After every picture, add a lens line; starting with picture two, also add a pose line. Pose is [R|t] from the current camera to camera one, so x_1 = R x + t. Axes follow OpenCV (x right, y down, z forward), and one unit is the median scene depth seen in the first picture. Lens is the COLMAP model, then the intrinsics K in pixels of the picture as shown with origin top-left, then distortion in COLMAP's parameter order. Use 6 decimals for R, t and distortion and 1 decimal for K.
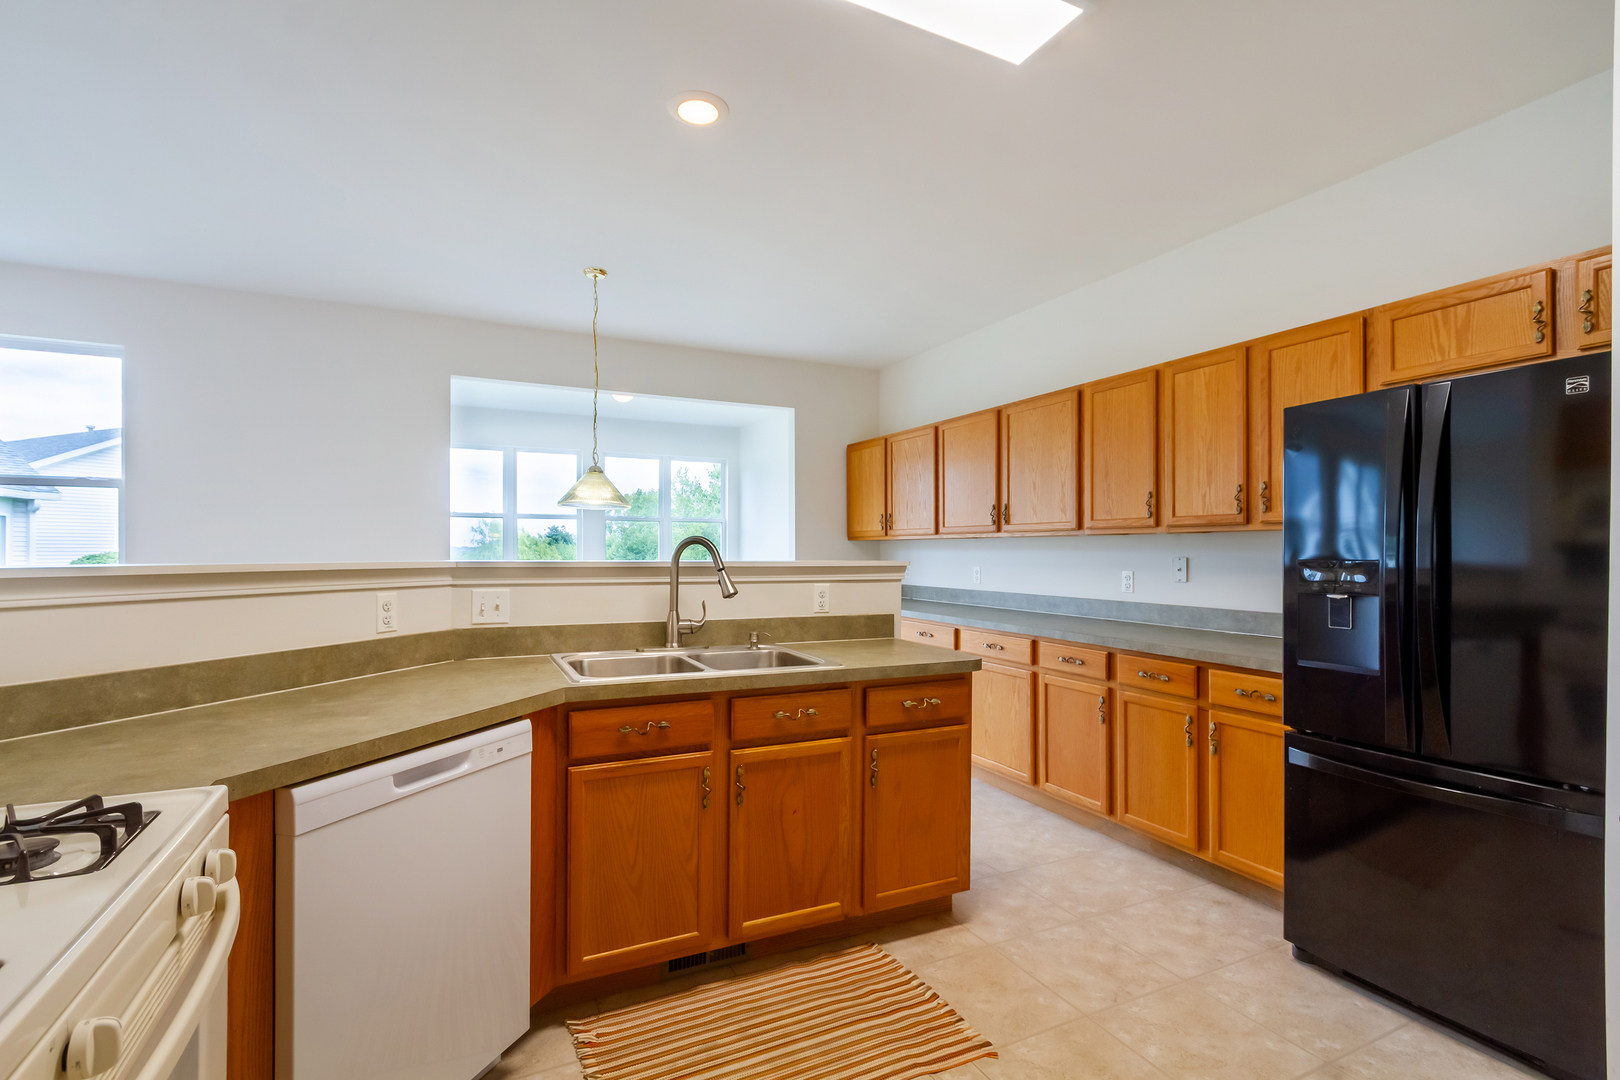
lens RADIAL K [[742.5, 0, 798.4], [0, 742.5, 550.7], [0, 0, 1]] dist [-0.000681, -0.000046]
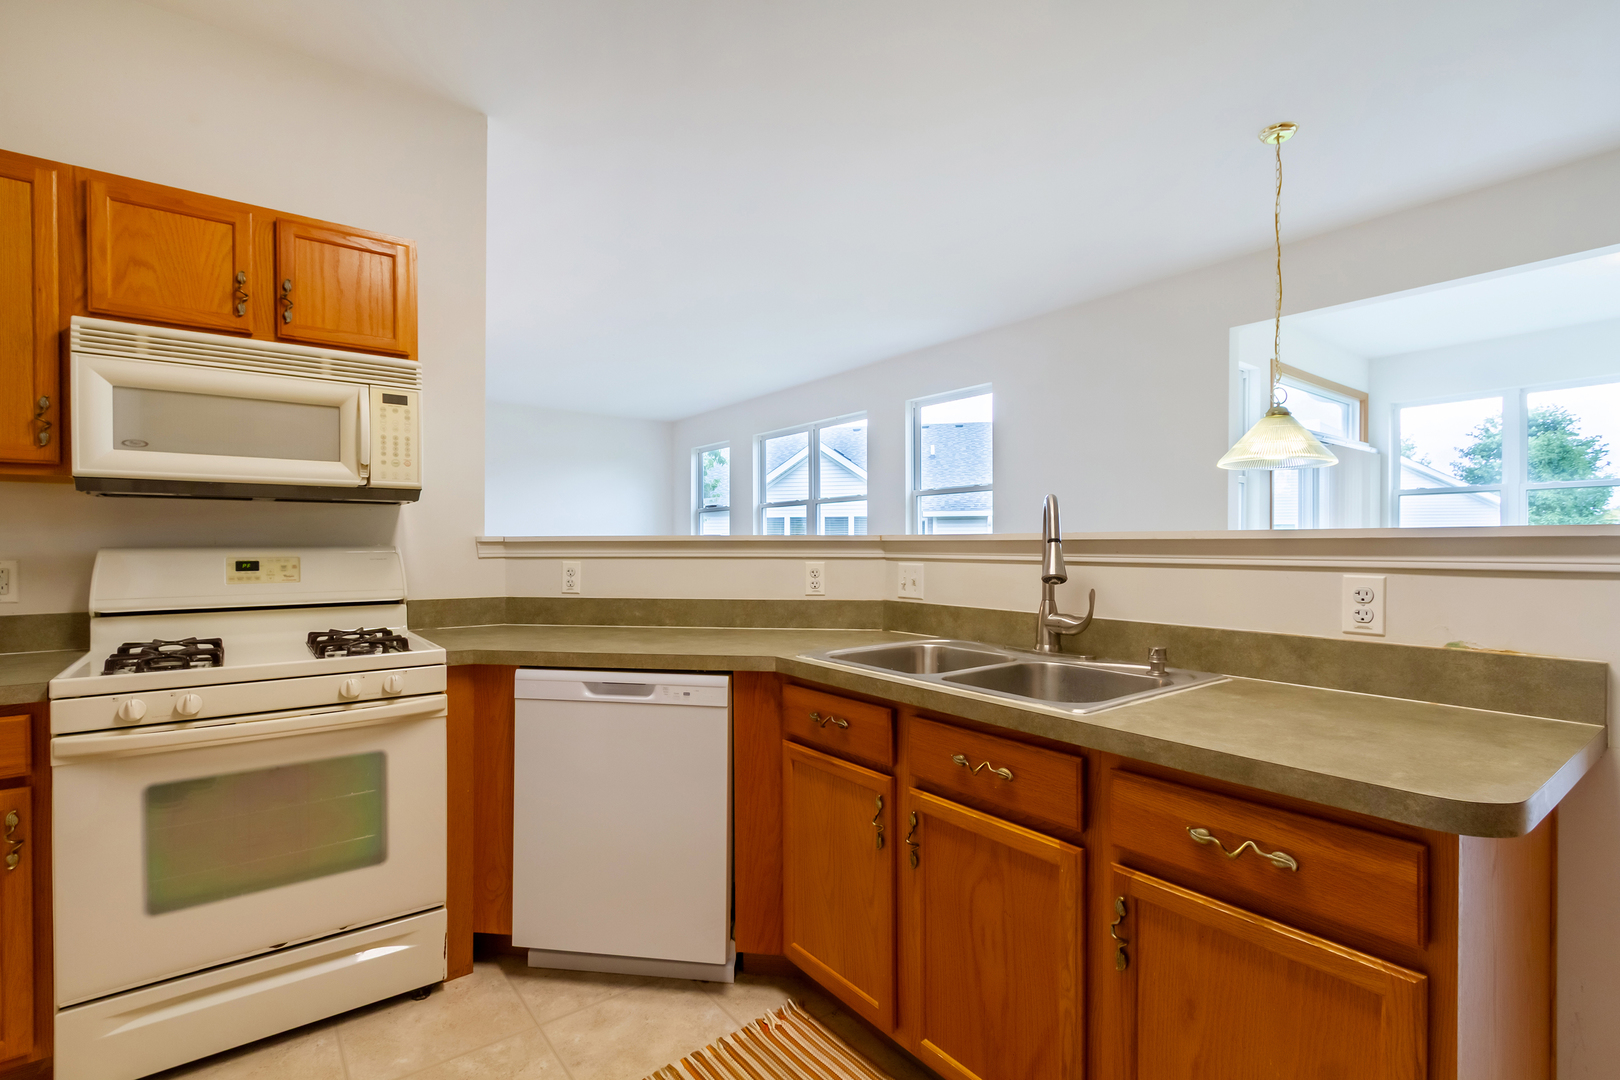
lens RADIAL K [[742.5, 0, 798.4], [0, 742.5, 550.7], [0, 0, 1]] dist [-0.000681, -0.000046]
pose [[0.199831, 0.001386, -0.979829, 0.576250], [0.003008, 0.999993, 0.002028, 0.036221], [0.979826, -0.003352, 0.199825, 0.725685]]
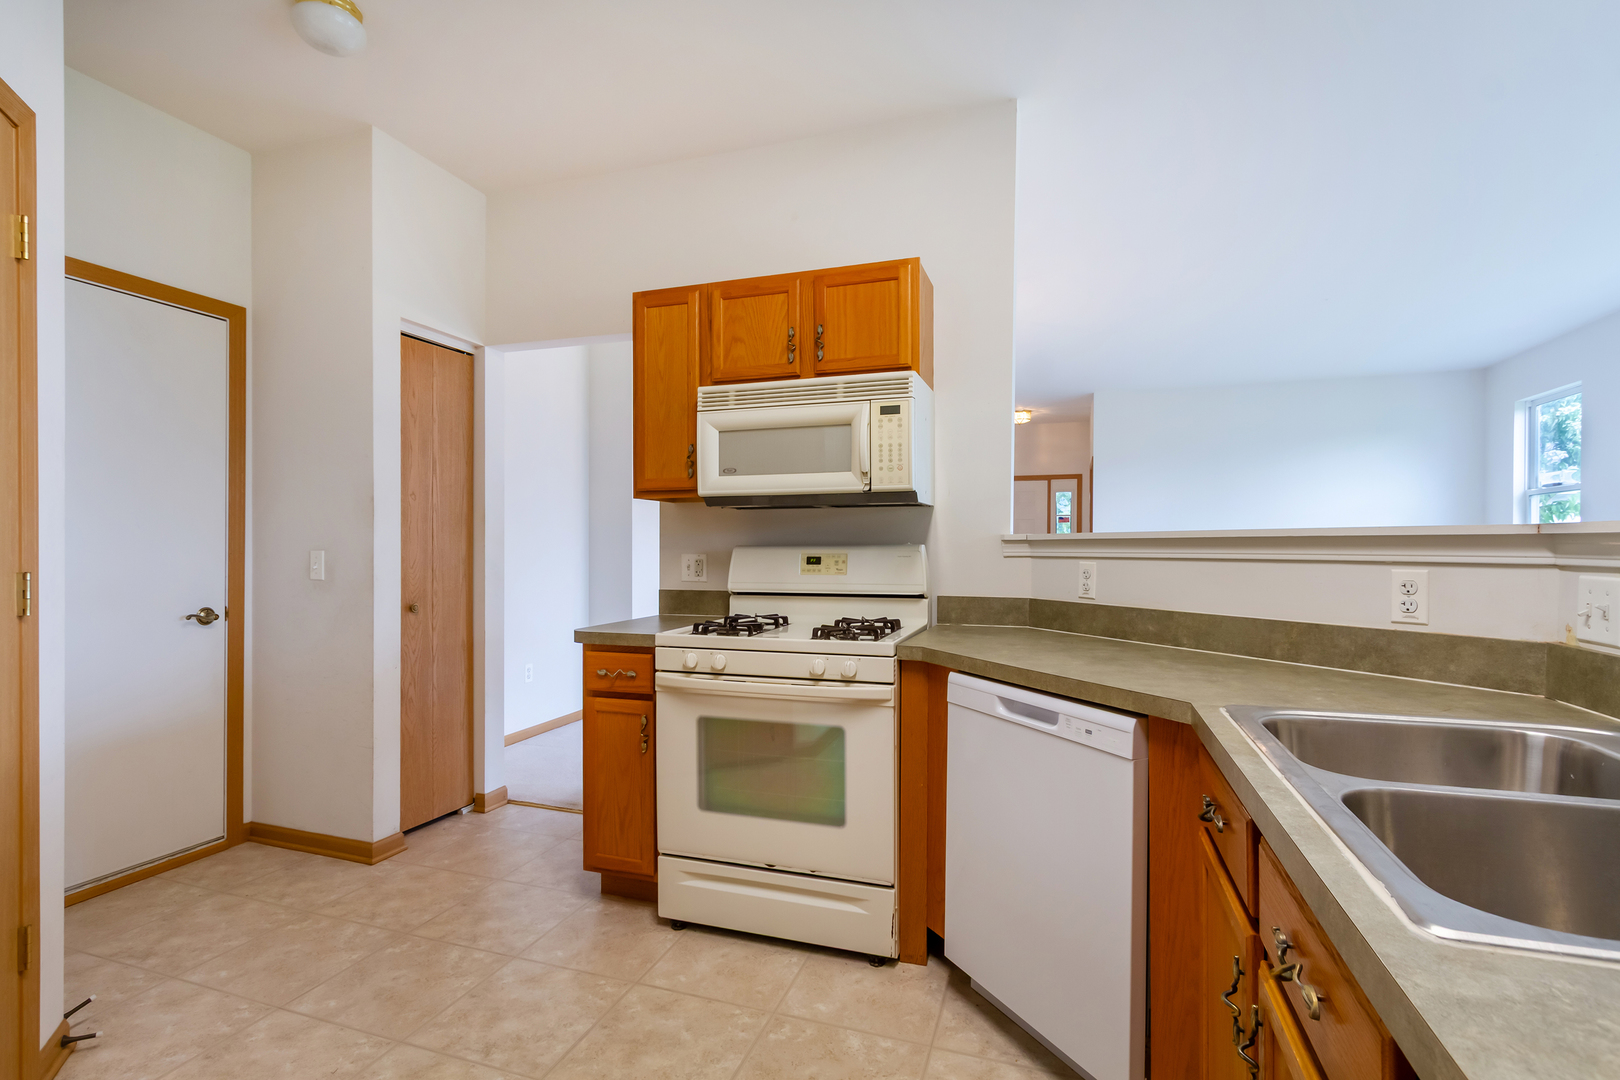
lens RADIAL K [[765.9, 0, 802.9], [0, 765.9, 550.1], [0, 0, 1]] dist [0.002642, -0.000371]
pose [[-0.701063, -0.000007, -0.713100, 0.384907], [-0.001531, 0.999998, 0.001496, 0.037136], [0.713098, 0.002140, -0.701061, 1.081036]]
